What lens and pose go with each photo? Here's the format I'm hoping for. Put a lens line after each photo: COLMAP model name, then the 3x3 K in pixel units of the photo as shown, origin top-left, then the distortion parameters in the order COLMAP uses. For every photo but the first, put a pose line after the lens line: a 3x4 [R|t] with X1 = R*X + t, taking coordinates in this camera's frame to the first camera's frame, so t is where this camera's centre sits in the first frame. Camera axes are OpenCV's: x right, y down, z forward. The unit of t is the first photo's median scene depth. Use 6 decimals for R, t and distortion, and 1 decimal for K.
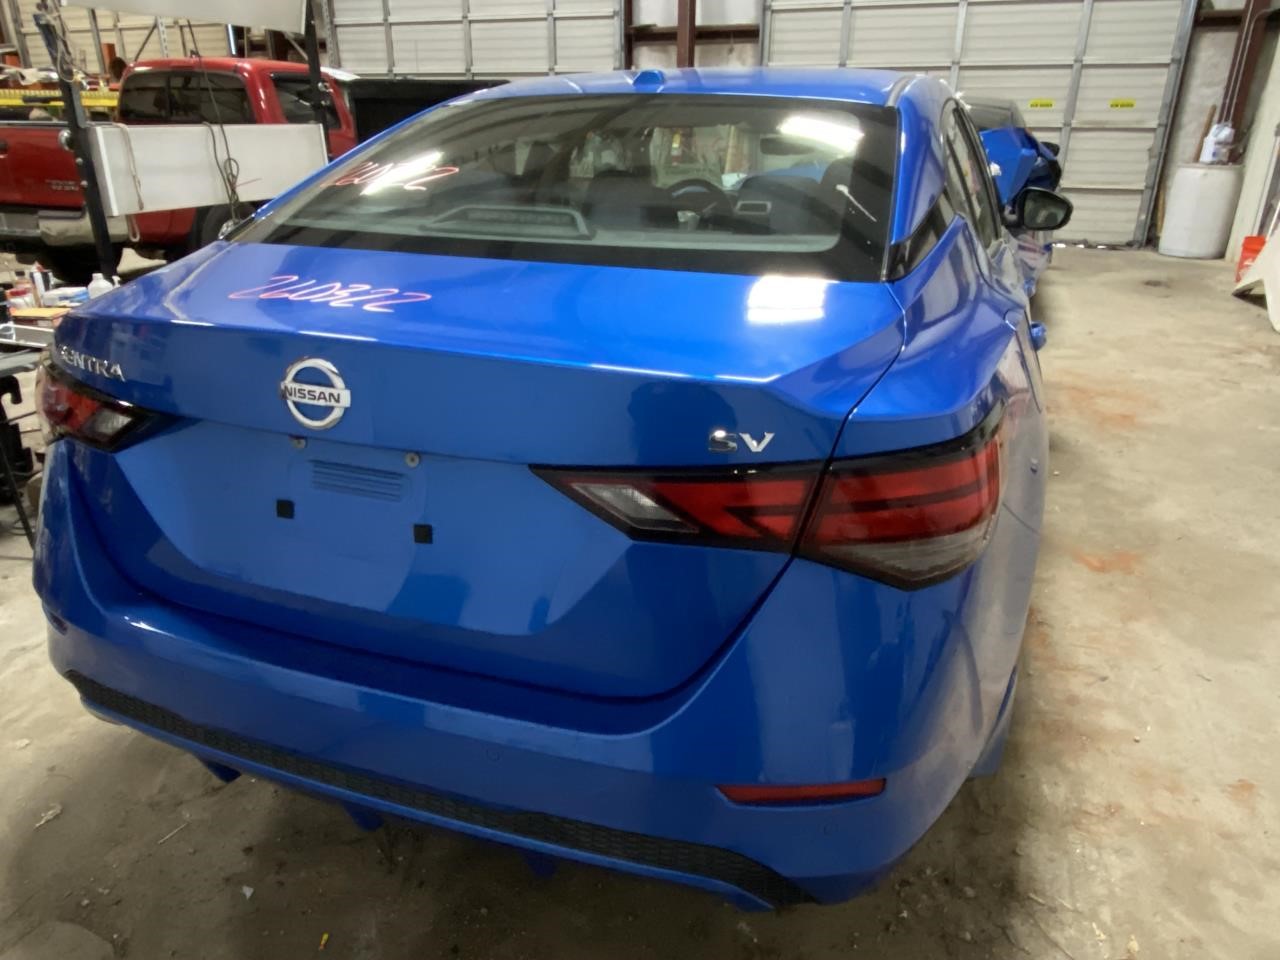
lens RADIAL K [[909.3, 0, 639.6], [0, 909.3, 479.0], [0, 0, 1]] dist [-0.000632, -0.000528]
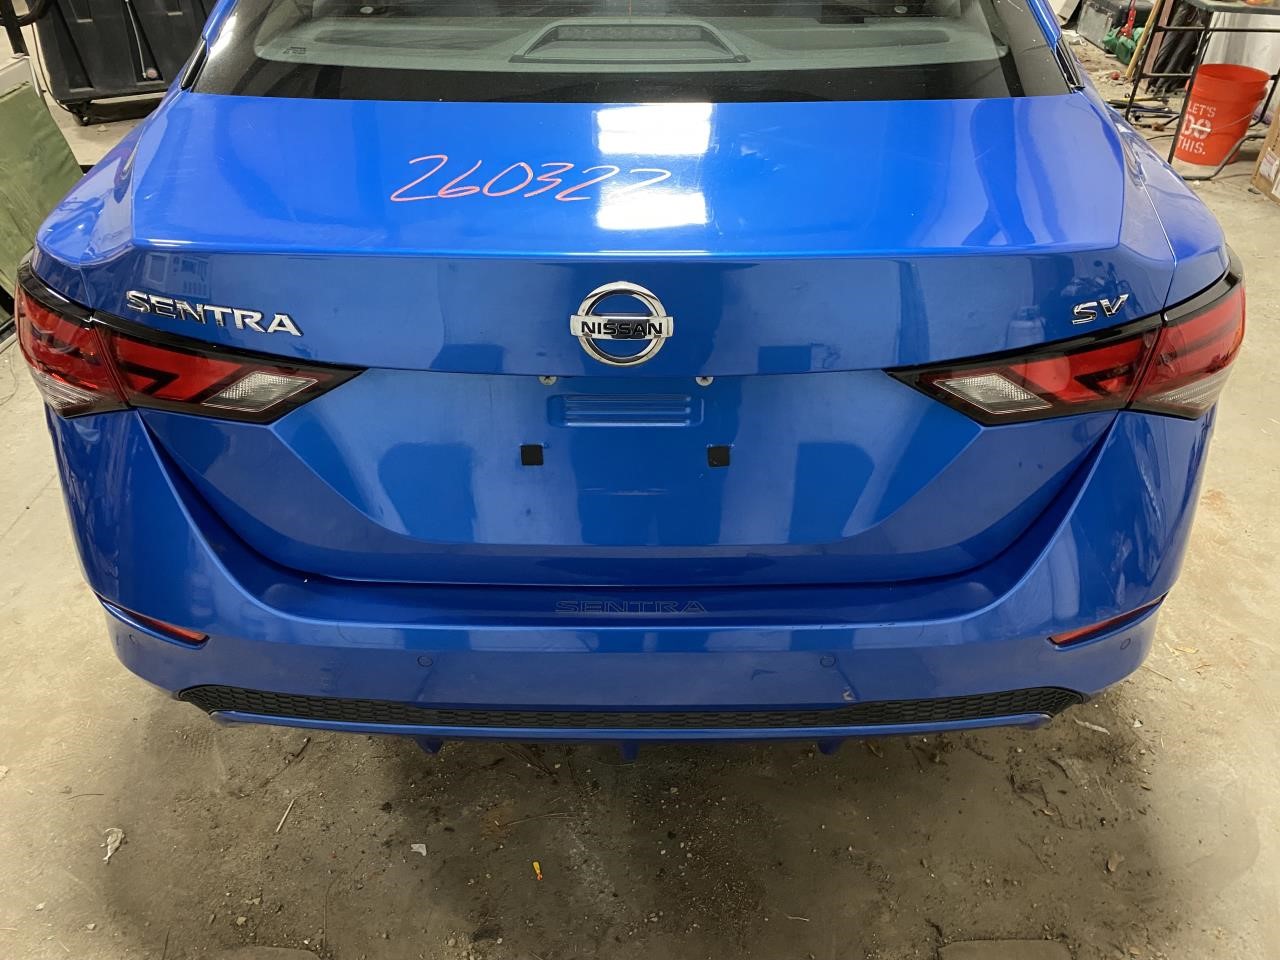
lens RADIAL K [[982.5, 0, 639.8], [0, 982.5, 480.4], [0, 0, 1]] dist [0.026010, 0.000461]
pose [[0.938320, -0.210597, 0.274234, -0.428439], [0.135852, 0.953879, 0.267694, -0.136732], [-0.317961, -0.213927, 0.923654, 0.096782]]
